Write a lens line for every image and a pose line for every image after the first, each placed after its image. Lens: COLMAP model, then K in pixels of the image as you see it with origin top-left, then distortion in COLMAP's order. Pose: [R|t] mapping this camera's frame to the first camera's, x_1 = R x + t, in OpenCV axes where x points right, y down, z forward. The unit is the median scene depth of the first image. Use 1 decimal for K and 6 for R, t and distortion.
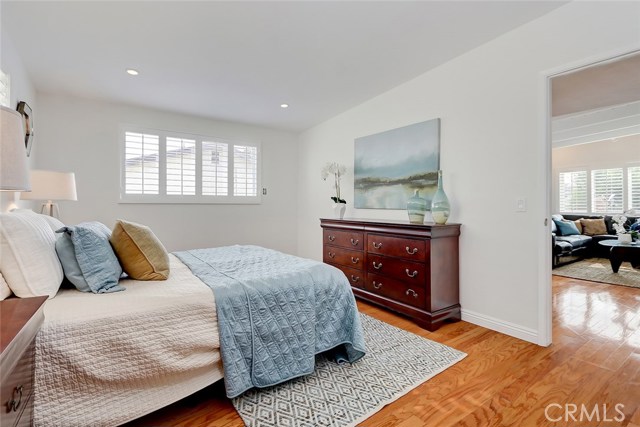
lens RADIAL K [[293.4, 0, 318.8], [0, 293.4, 209.5], [0, 0, 1]] dist [-0.002784, -0.000547]
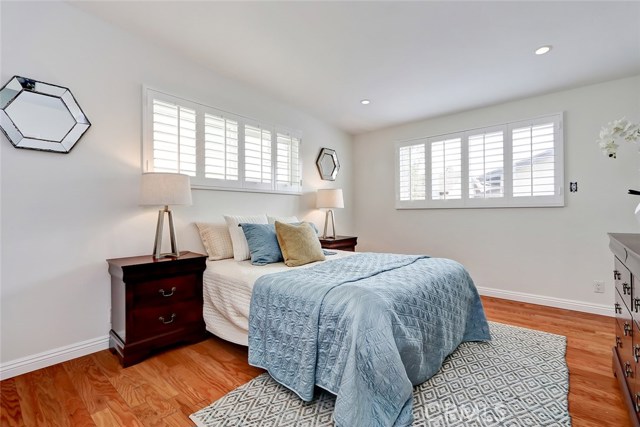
lens RADIAL K [[293.4, 0, 317.5], [0, 293.4, 213.2], [0, 0, 1]] dist [-0.002784, -0.000547]
pose [[0.244693, 0.001012, -0.969600, 0.842682], [-0.001893, 0.999998, 0.000566, -0.006915], [0.969599, 0.001697, 0.244694, 0.822576]]
